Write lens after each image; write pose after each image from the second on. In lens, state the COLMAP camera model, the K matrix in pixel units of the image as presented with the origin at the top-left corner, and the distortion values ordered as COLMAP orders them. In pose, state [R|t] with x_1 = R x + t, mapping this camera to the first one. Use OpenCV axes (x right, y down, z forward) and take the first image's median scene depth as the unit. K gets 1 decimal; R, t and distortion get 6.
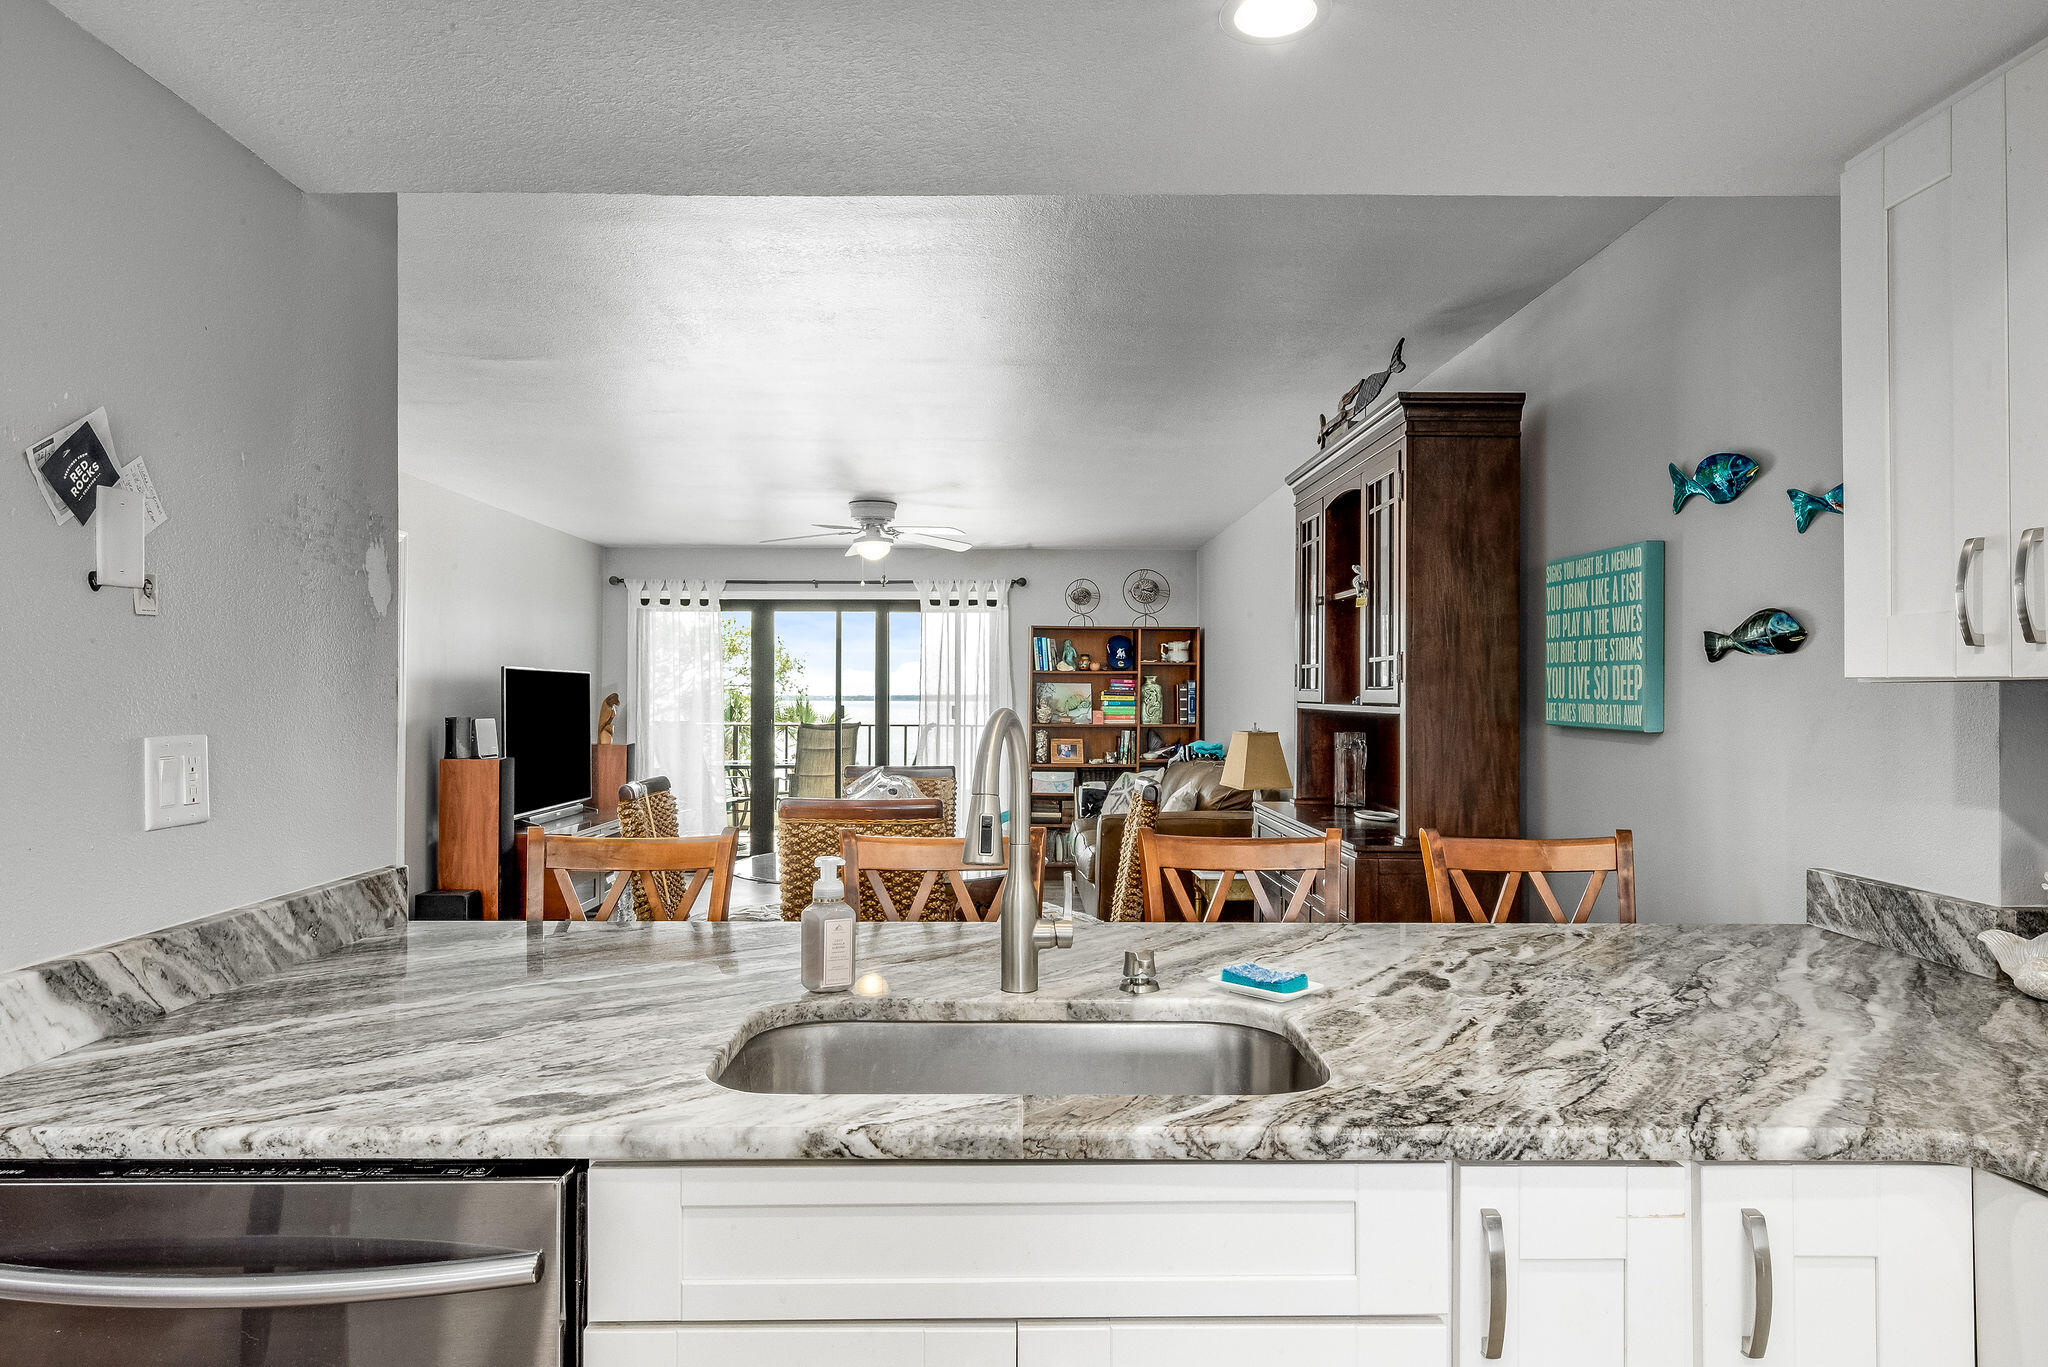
lens RADIAL K [[1232.8, 0, 1023.2], [0, 1232.8, 691.9], [0, 0, 1]] dist [0.013256, -0.000920]
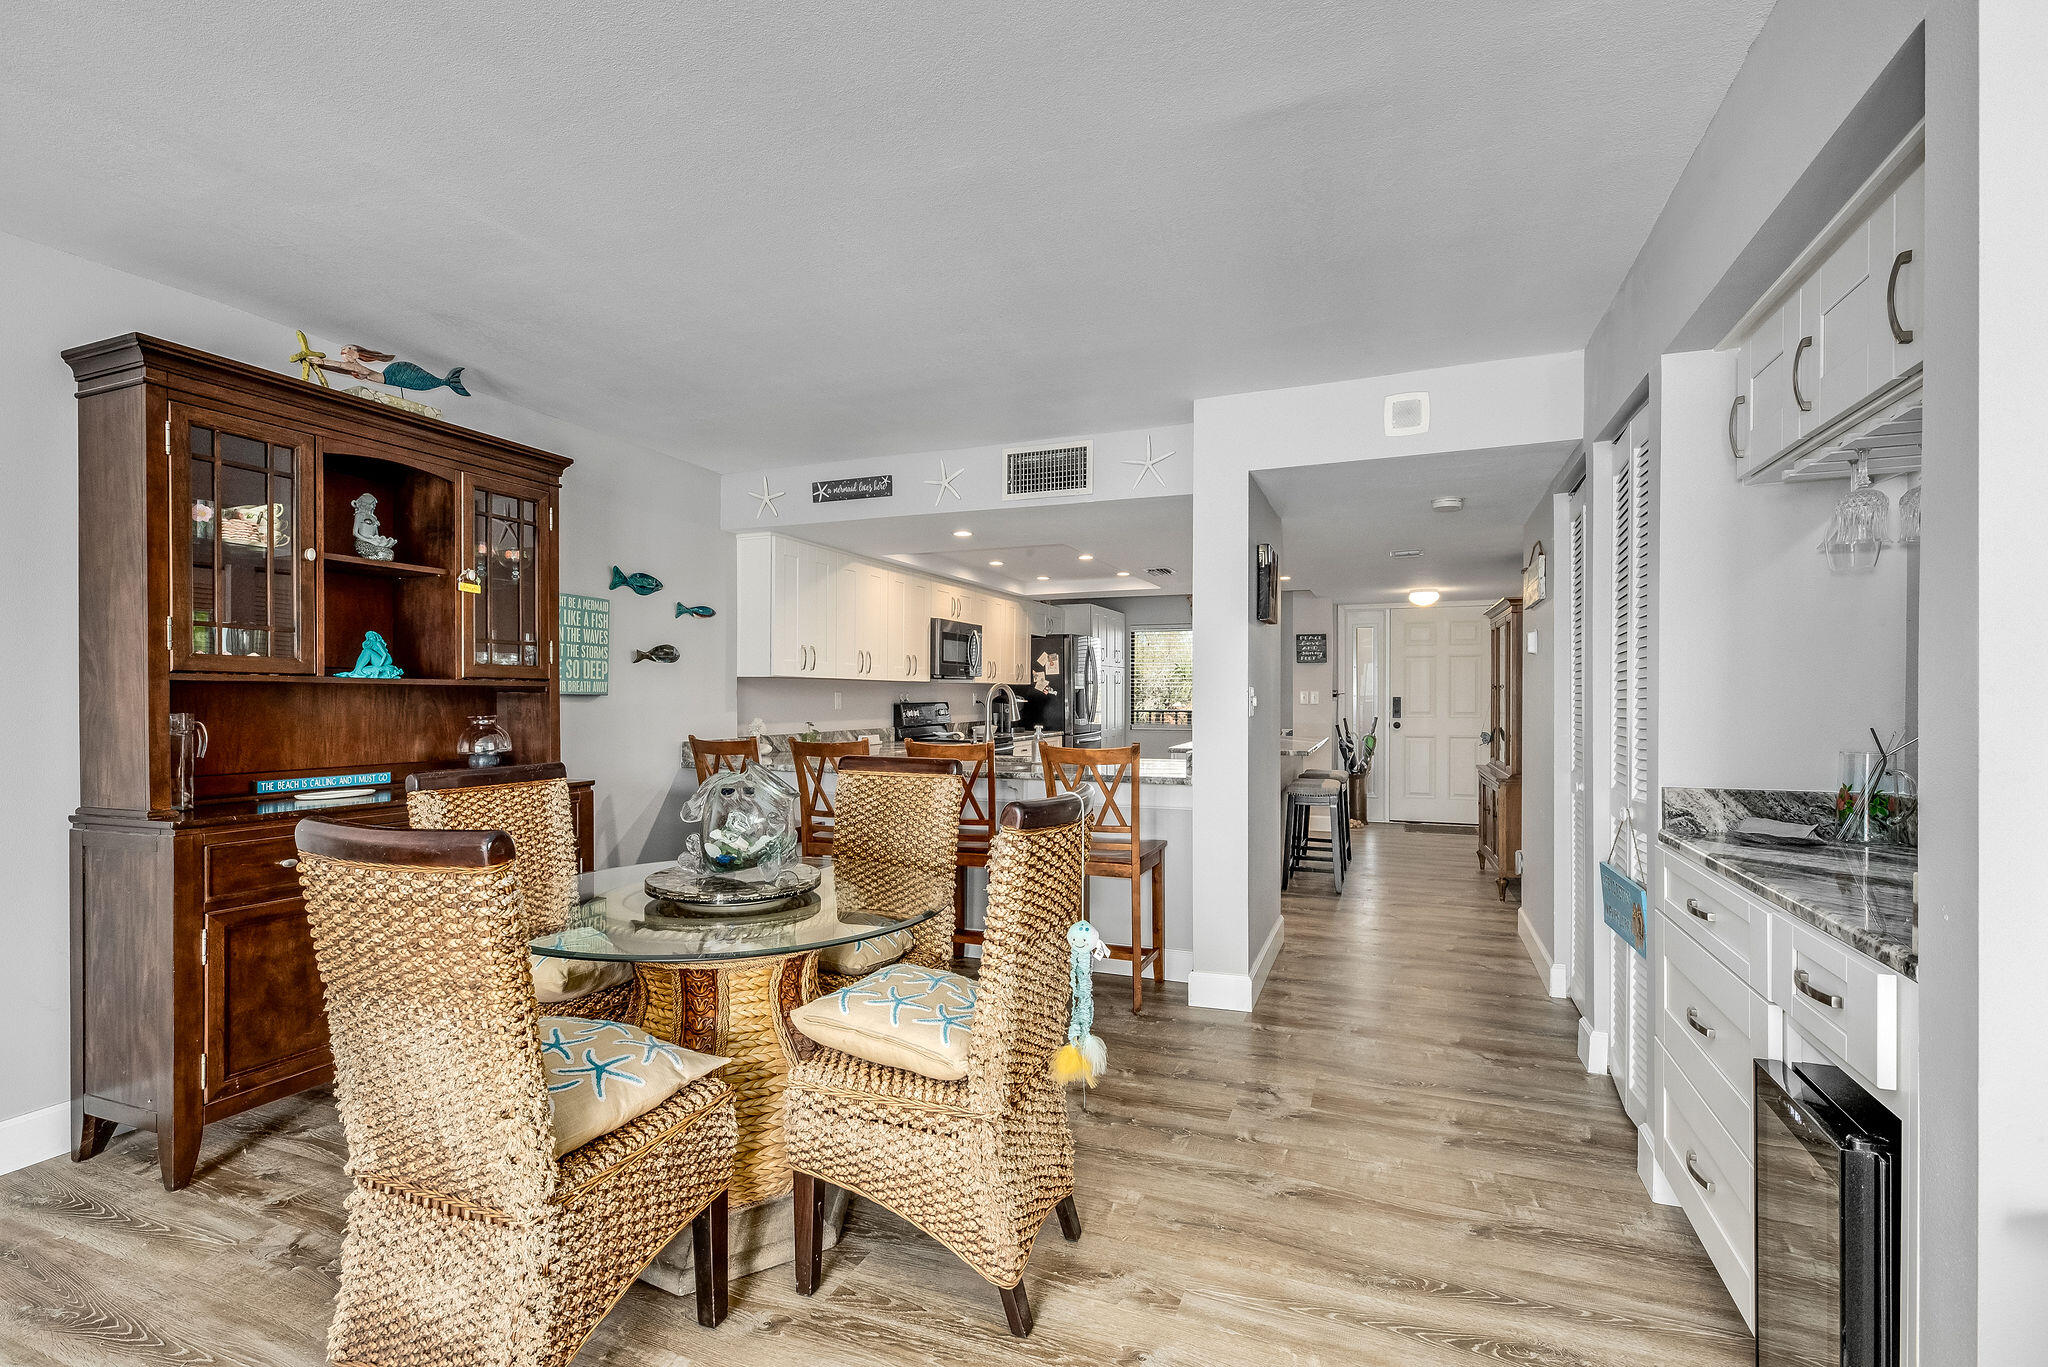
lens RADIAL K [[933.5, 0, 1024.9], [0, 933.5, 704.2], [0, 0, 1]] dist [0.012189, 0.000786]
pose [[-0.920382, -0.006145, 0.390973, -0.224282], [-0.004117, 0.999973, 0.006024, 0.011103], [-0.390999, 0.003935, -0.920383, 0.668495]]
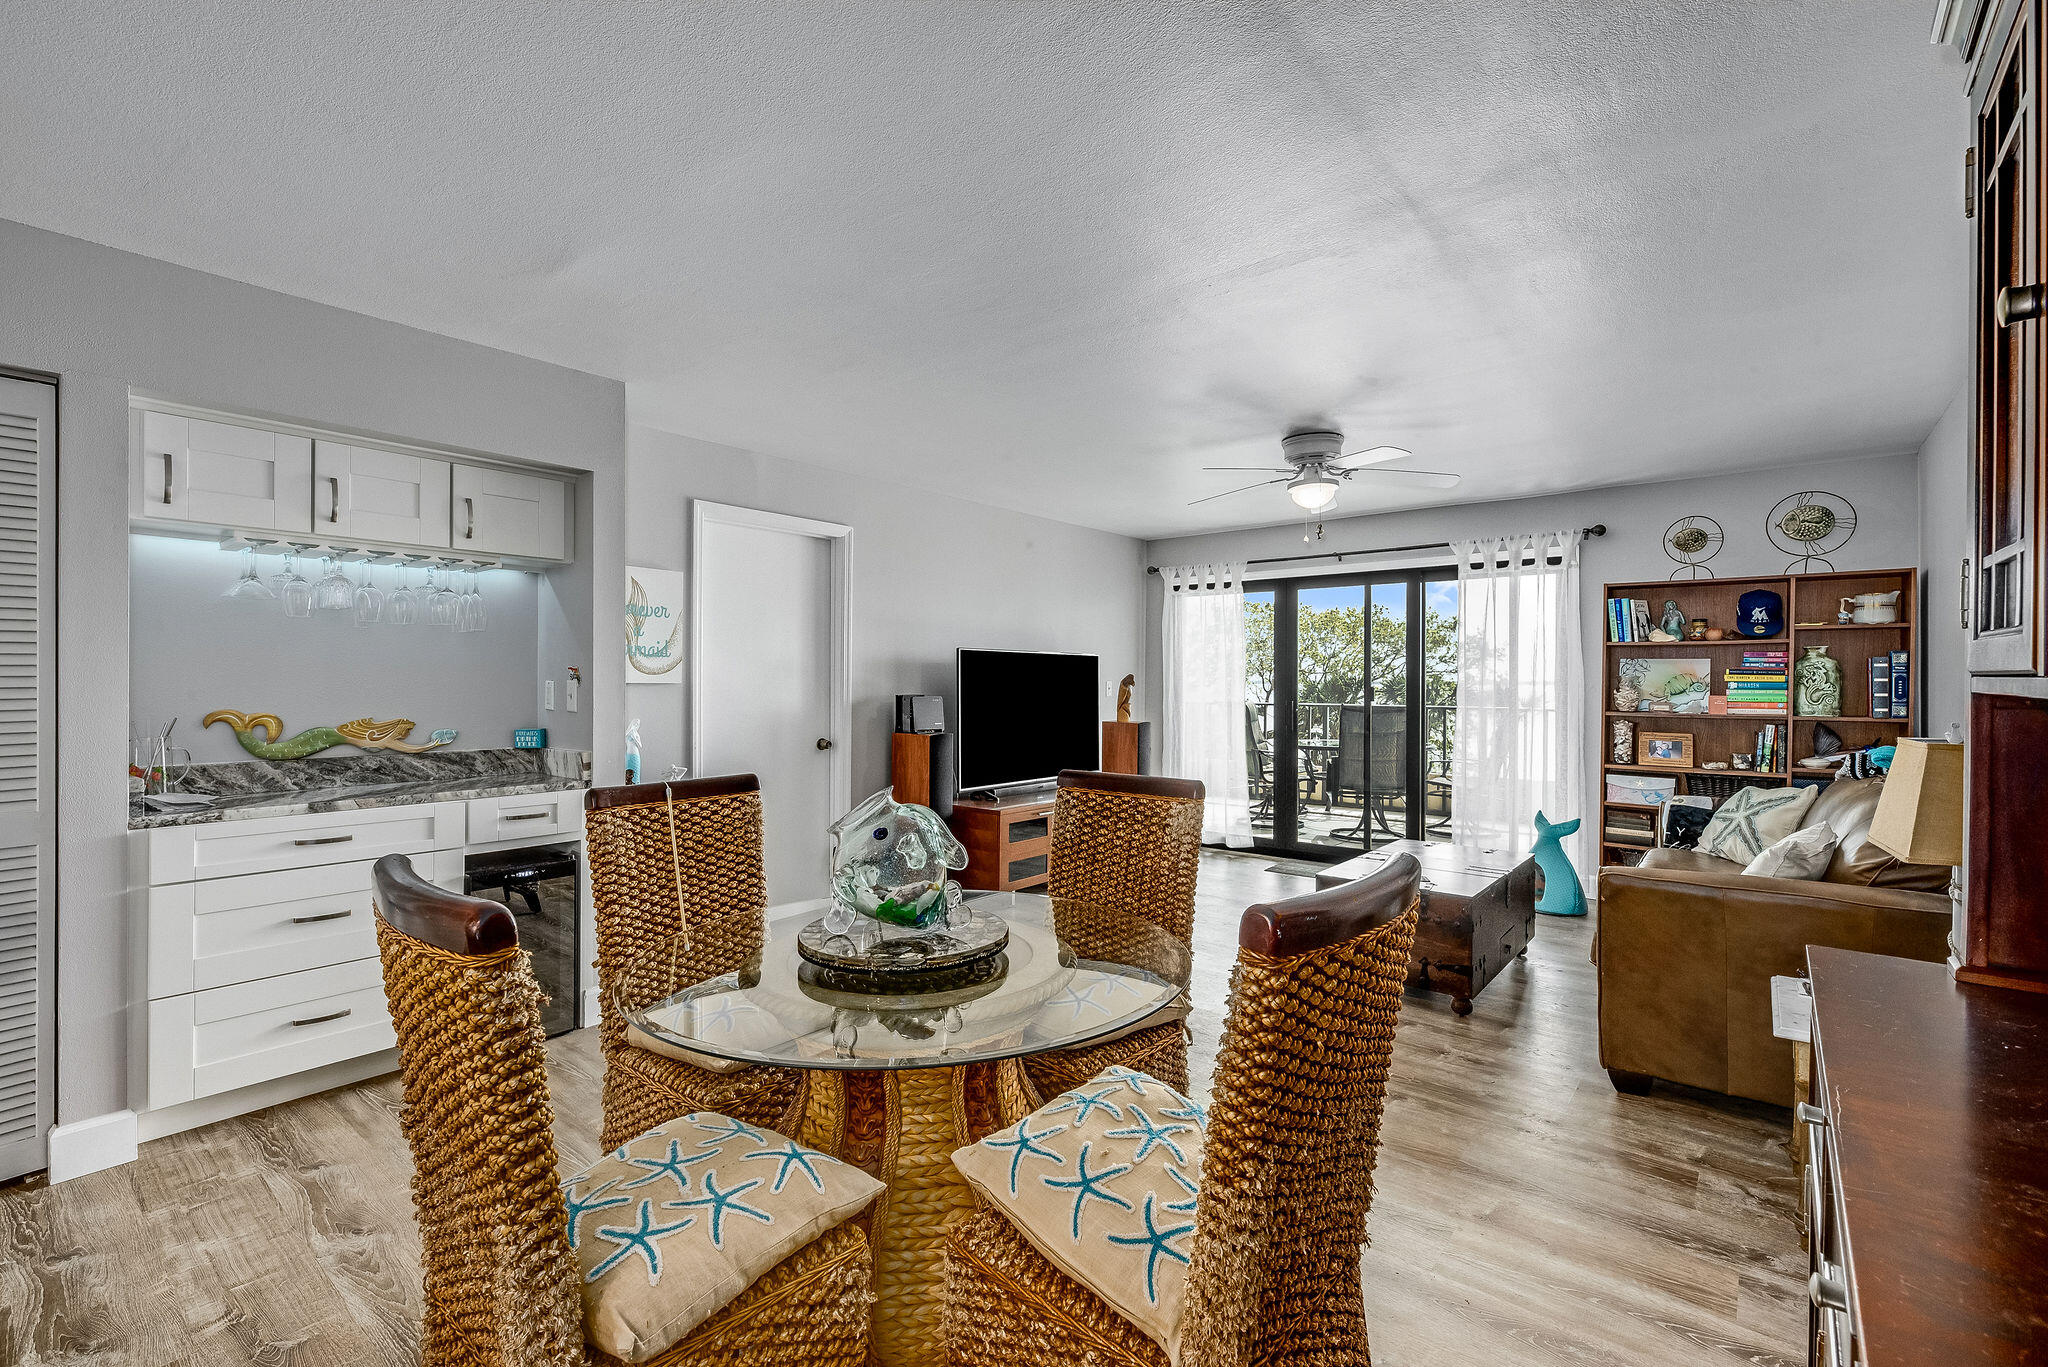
lens RADIAL K [[910.7, 0, 1013.8], [0, 910.7, 684.8], [0, 0, 1]] dist [0.004151, 0.000206]
pose [[0.759717, 0.001997, -0.650251, 0.095498], [0.001835, 0.999985, 0.005215, 0.005157], [0.650252, -0.005155, 0.759701, 0.328230]]
